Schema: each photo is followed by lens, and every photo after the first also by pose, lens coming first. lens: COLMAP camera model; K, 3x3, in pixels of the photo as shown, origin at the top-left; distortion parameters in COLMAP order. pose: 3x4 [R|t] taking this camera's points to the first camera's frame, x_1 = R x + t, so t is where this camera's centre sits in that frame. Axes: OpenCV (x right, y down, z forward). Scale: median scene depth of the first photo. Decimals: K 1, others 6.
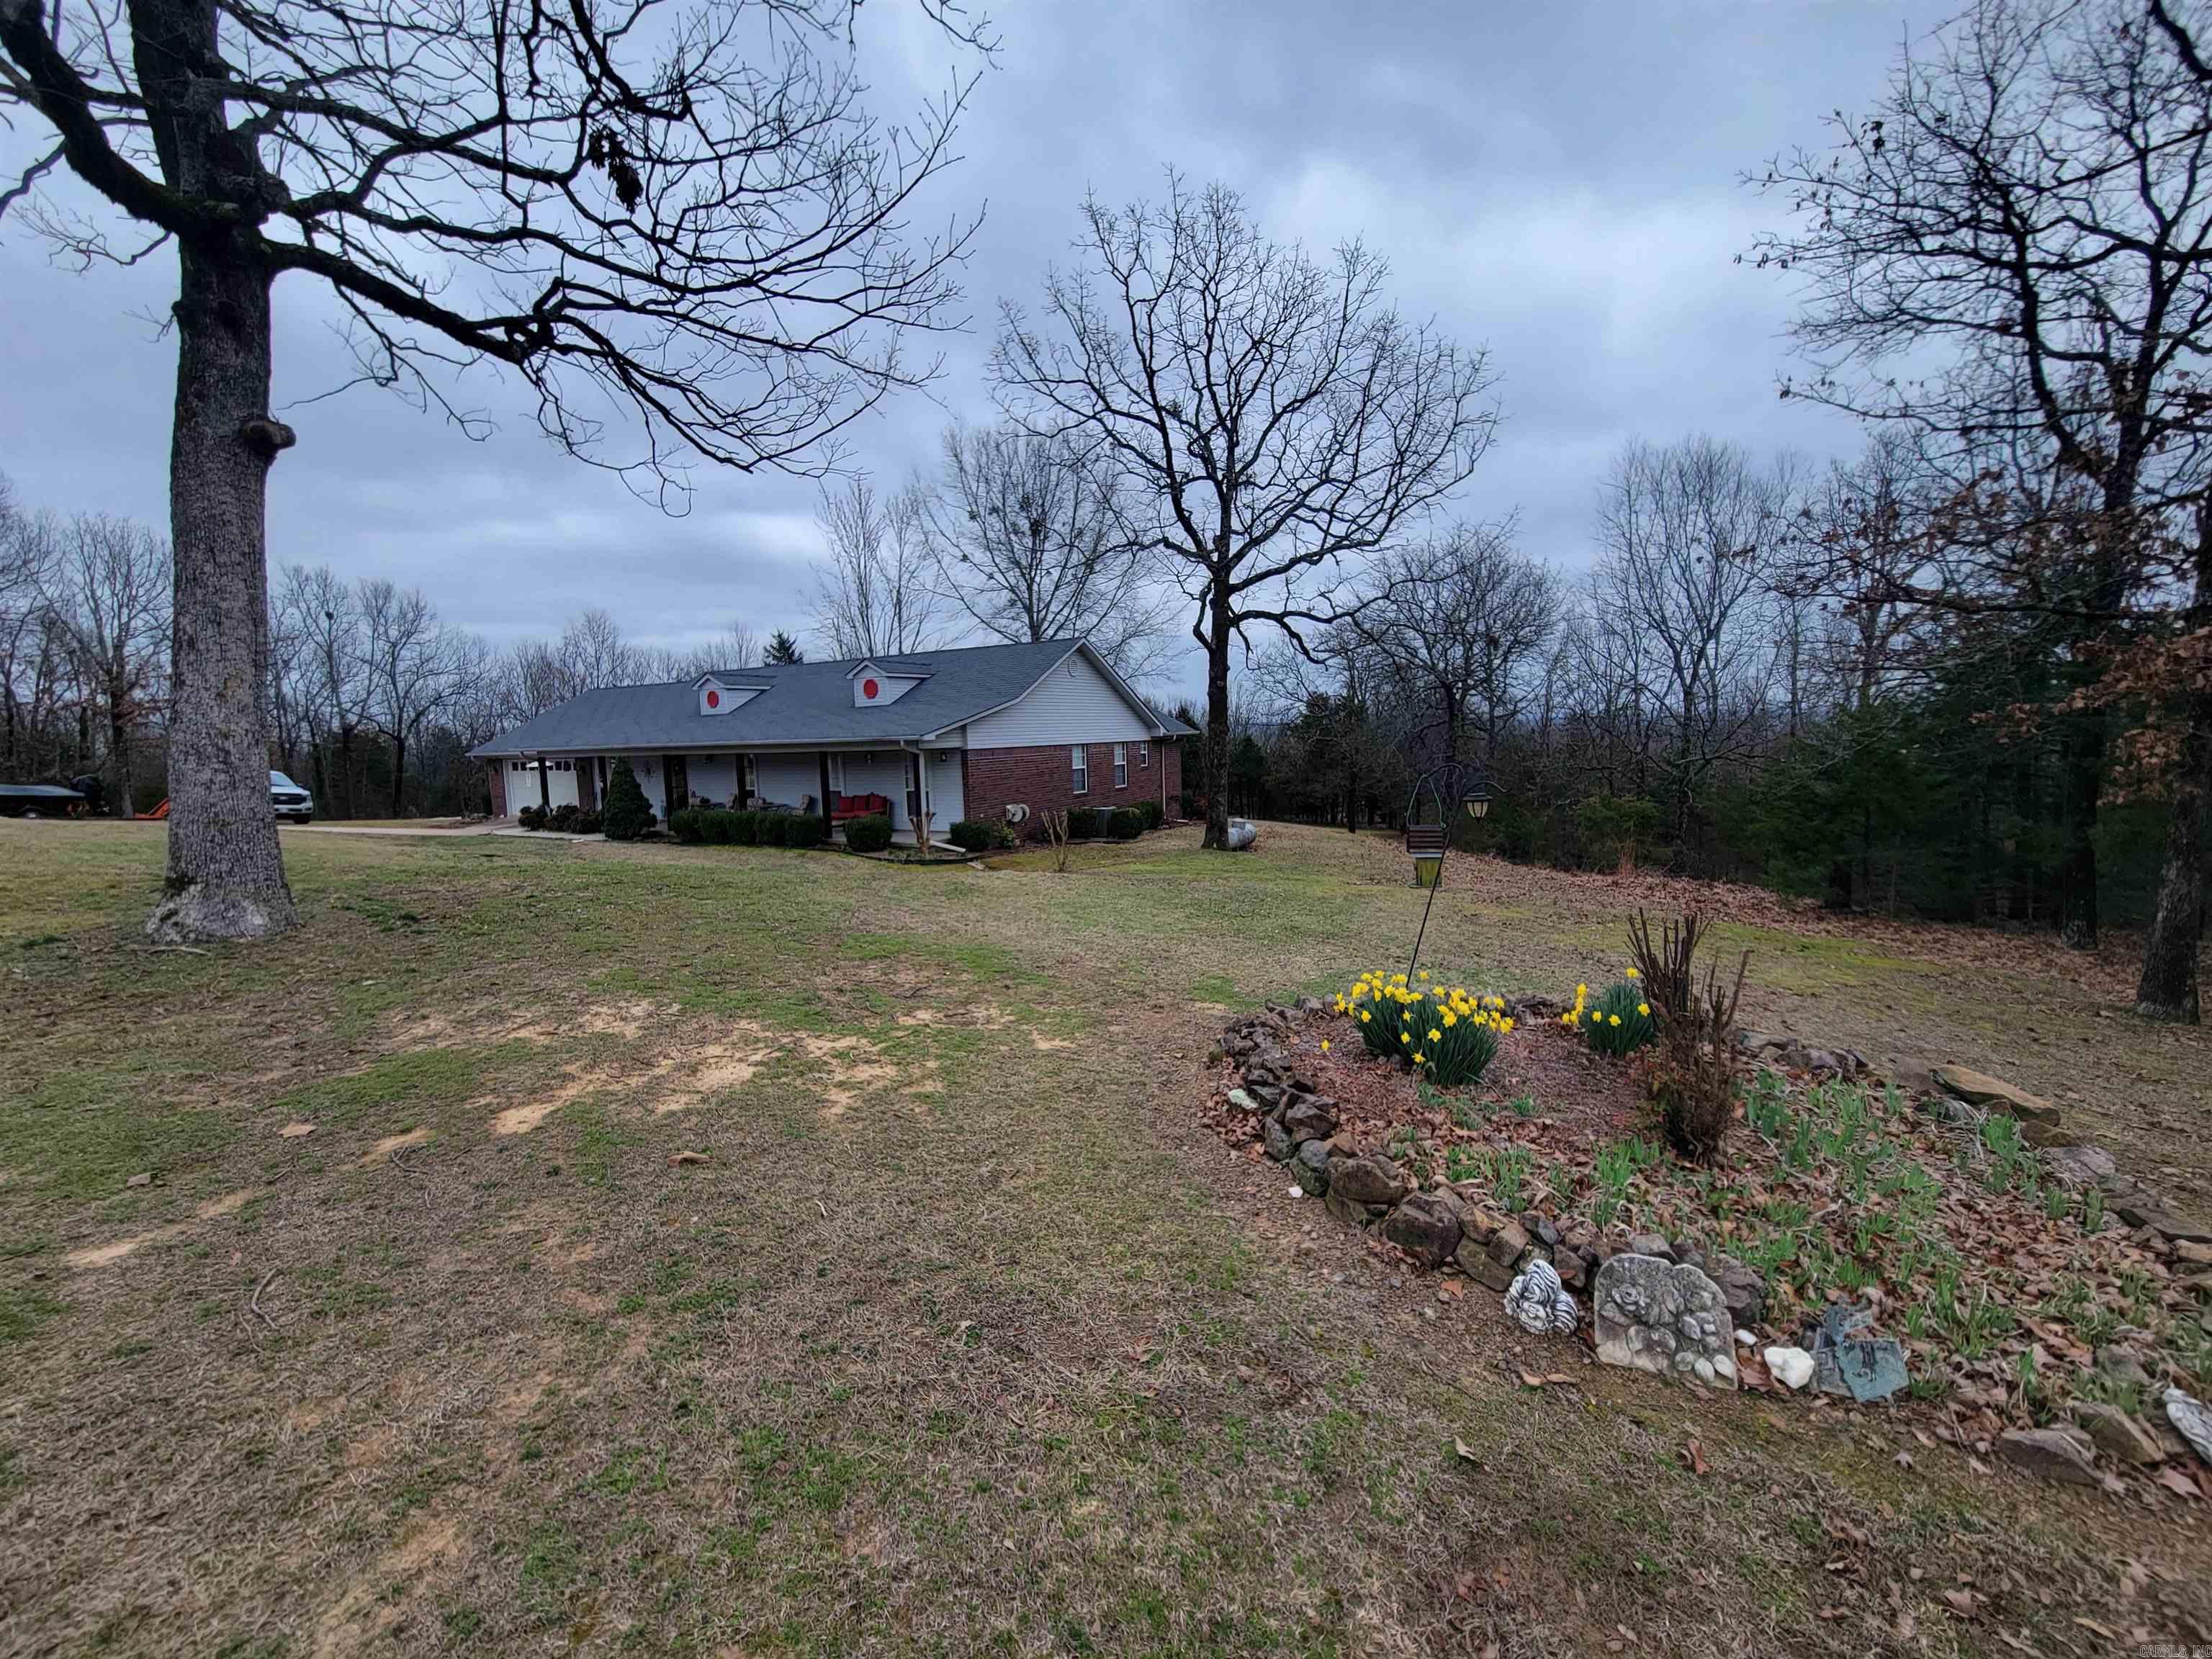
lens RADIAL K [[908.5, 0, 1104.7], [0, 908.5, 832.1], [0, 0, 1]] dist [0.004817, -0.002014]
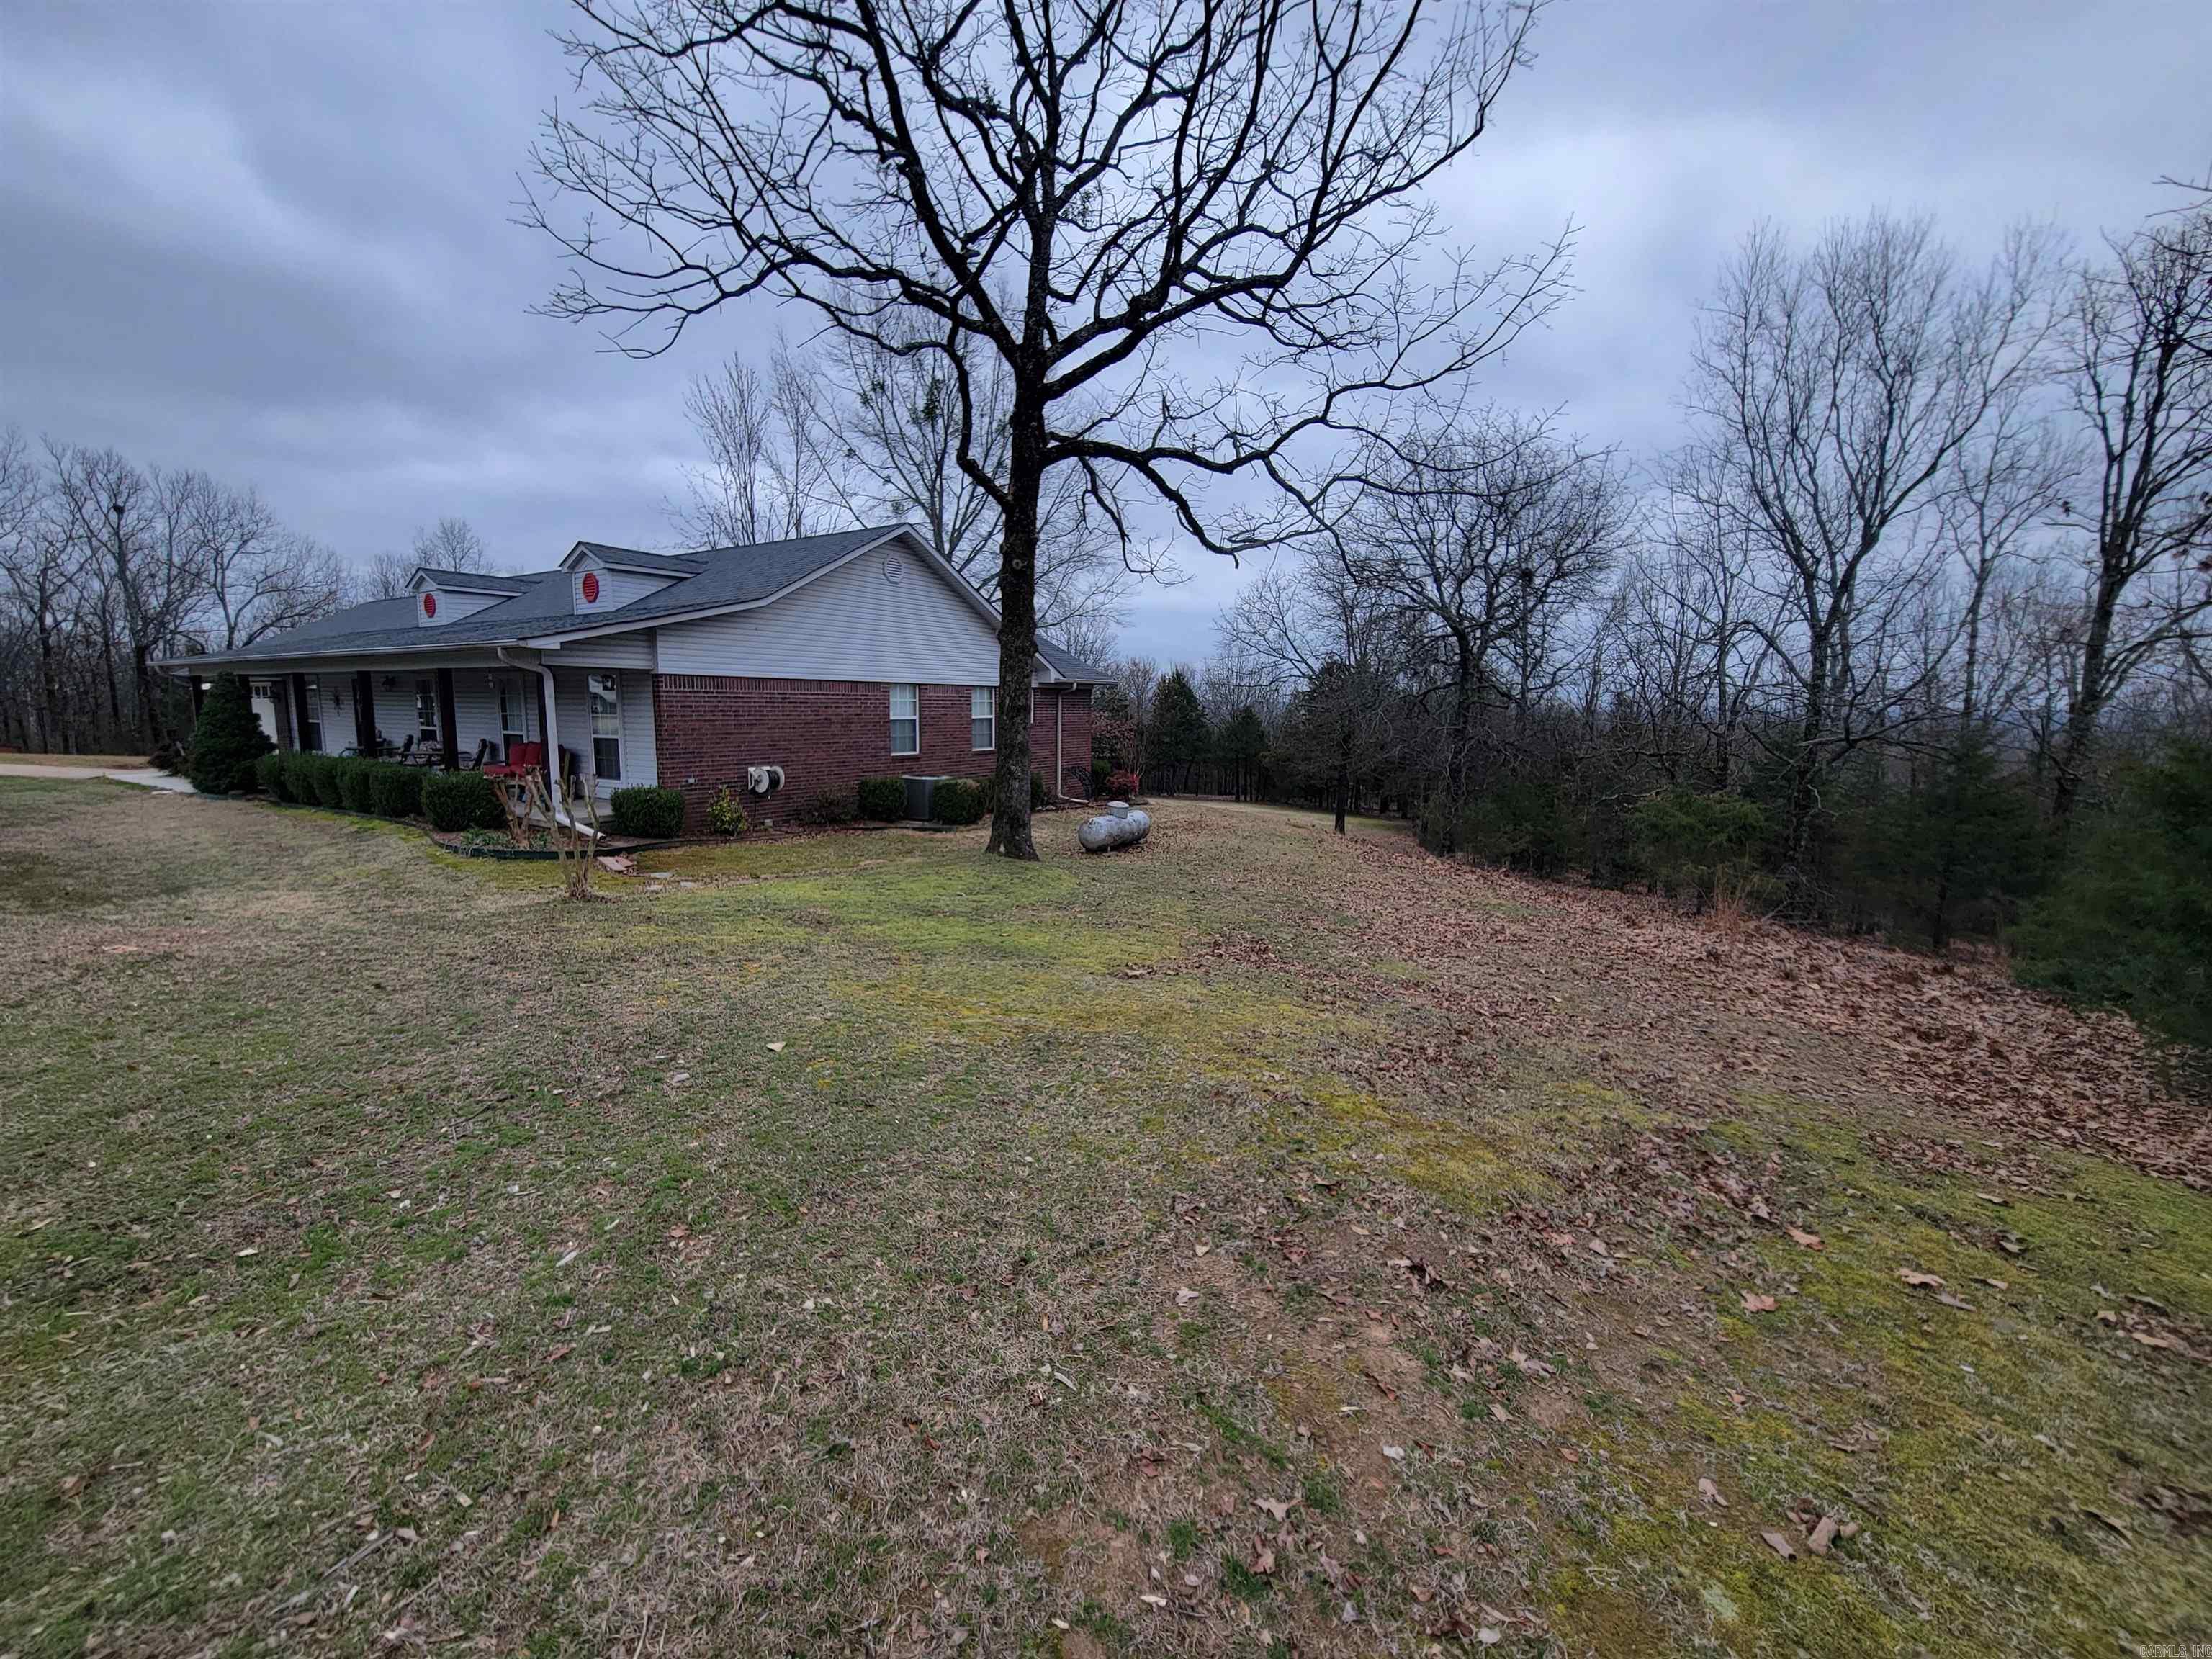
lens RADIAL K [[908.5, 0, 1107.2], [0, 908.5, 827.7], [0, 0, 1]] dist [0.004817, -0.002014]
pose [[0.998599, 0.044207, -0.029090, 0.157971], [-0.043506, 0.998758, 0.024296, -0.011935], [0.030128, -0.022996, 0.999281, 0.332667]]
